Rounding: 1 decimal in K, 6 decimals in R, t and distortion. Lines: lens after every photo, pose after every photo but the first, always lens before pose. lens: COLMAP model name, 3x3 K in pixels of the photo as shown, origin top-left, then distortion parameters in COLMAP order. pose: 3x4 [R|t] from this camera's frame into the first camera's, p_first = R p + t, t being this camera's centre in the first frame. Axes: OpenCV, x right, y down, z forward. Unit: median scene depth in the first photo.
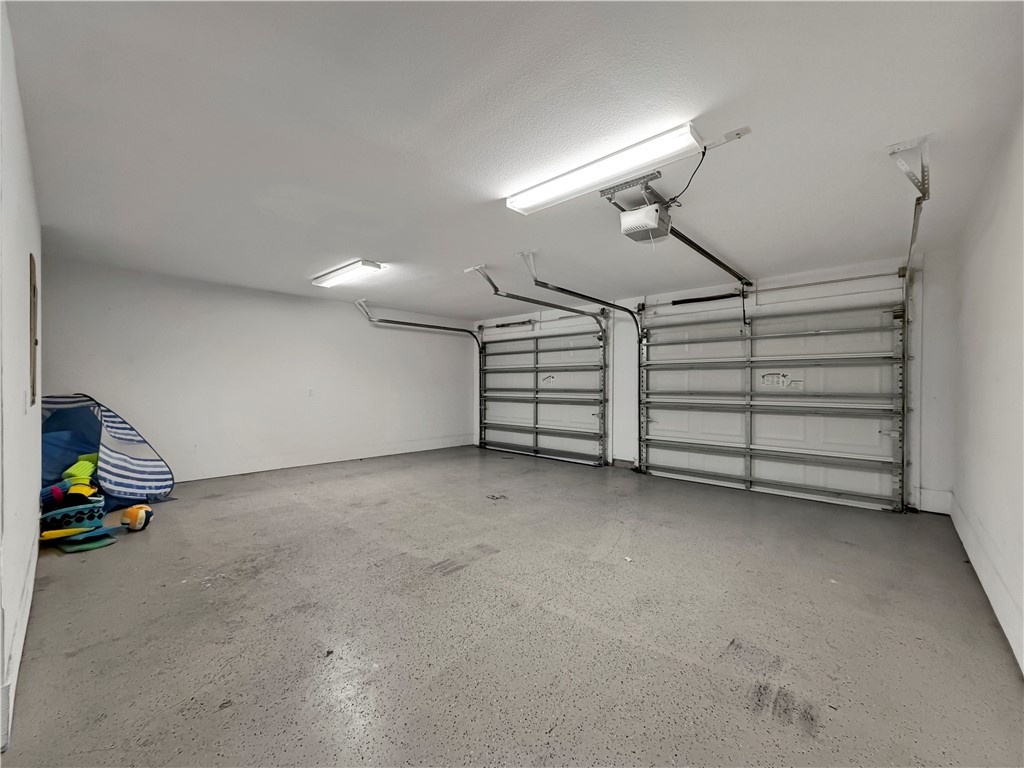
lens RADIAL K [[415.2, 0, 509.2], [0, 415.2, 382.8], [0, 0, 1]] dist [-0.000609, 0.000303]
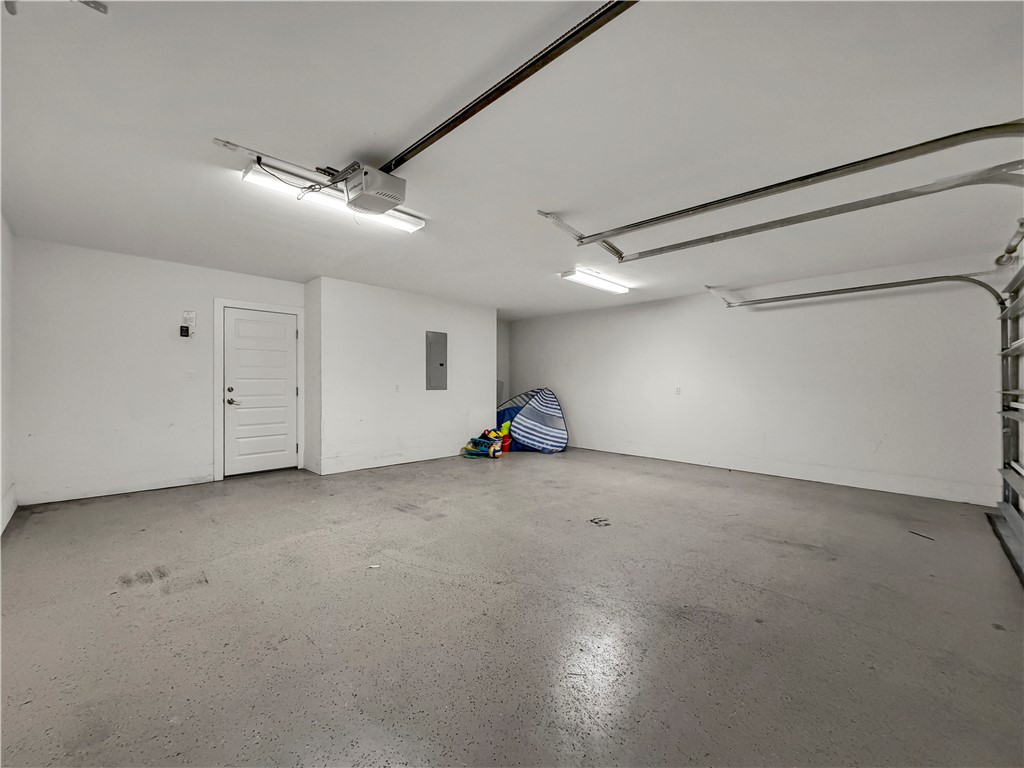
lens RADIAL K [[415.2, 0, 509.4], [0, 415.2, 385.3], [0, 0, 1]] dist [-0.000609, 0.000303]
pose [[-0.028608, -0.000093, -0.999591, 1.194512], [-0.001236, 0.999999, -0.000057, 0.023139], [0.999590, 0.001234, -0.028608, 1.319989]]
